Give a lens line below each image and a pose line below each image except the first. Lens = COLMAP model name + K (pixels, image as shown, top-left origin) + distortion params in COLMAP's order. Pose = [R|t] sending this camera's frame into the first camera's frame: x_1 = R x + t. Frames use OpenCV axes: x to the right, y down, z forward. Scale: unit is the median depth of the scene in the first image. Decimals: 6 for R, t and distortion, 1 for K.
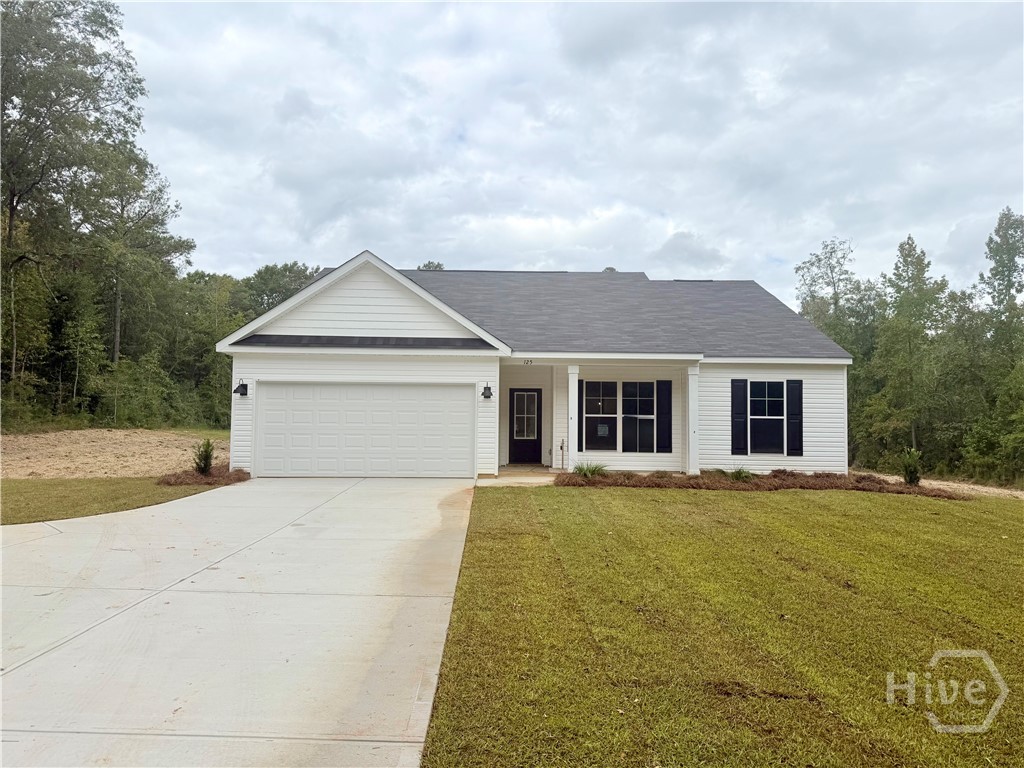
lens RADIAL K [[710.8, 0, 510.1], [0, 710.8, 388.5], [0, 0, 1]] dist [0.089919, -0.106509]
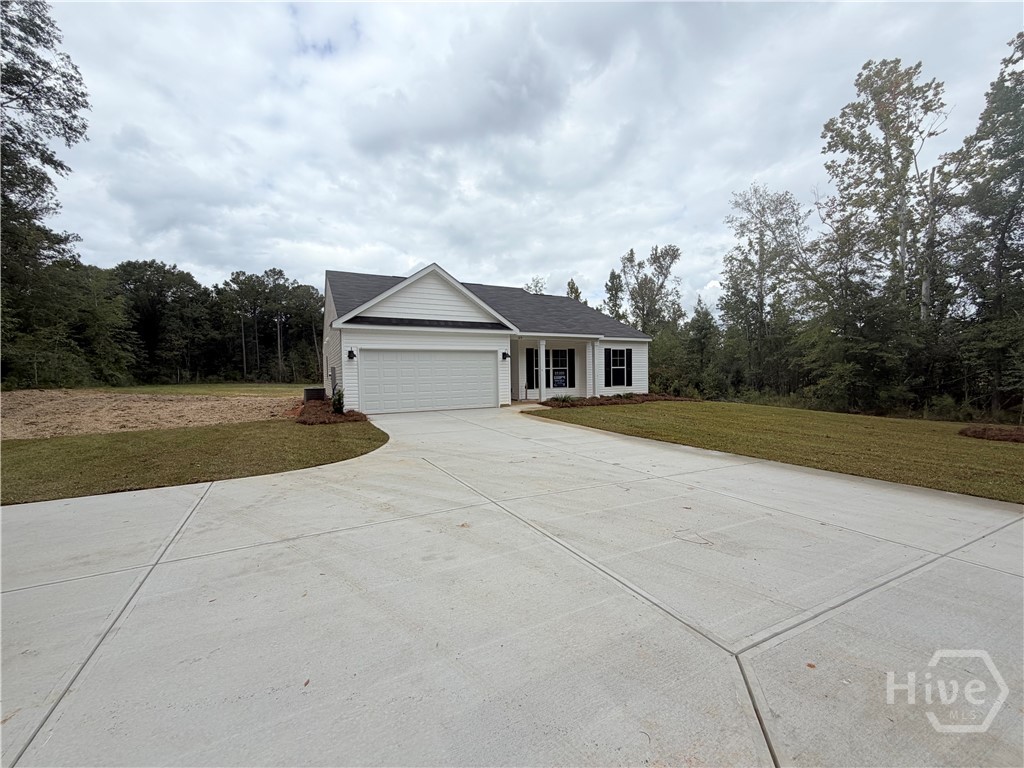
lens RADIAL K [[406.7, 0, 509.0], [0, 406.7, 383.6], [0, 0, 1]] dist [0.005629, -0.000094]
pose [[0.895174, -0.035941, 0.444265, -0.201960], [0.004371, 0.997404, 0.071882, 0.001024], [-0.445695, -0.062404, 0.893007, 0.060765]]
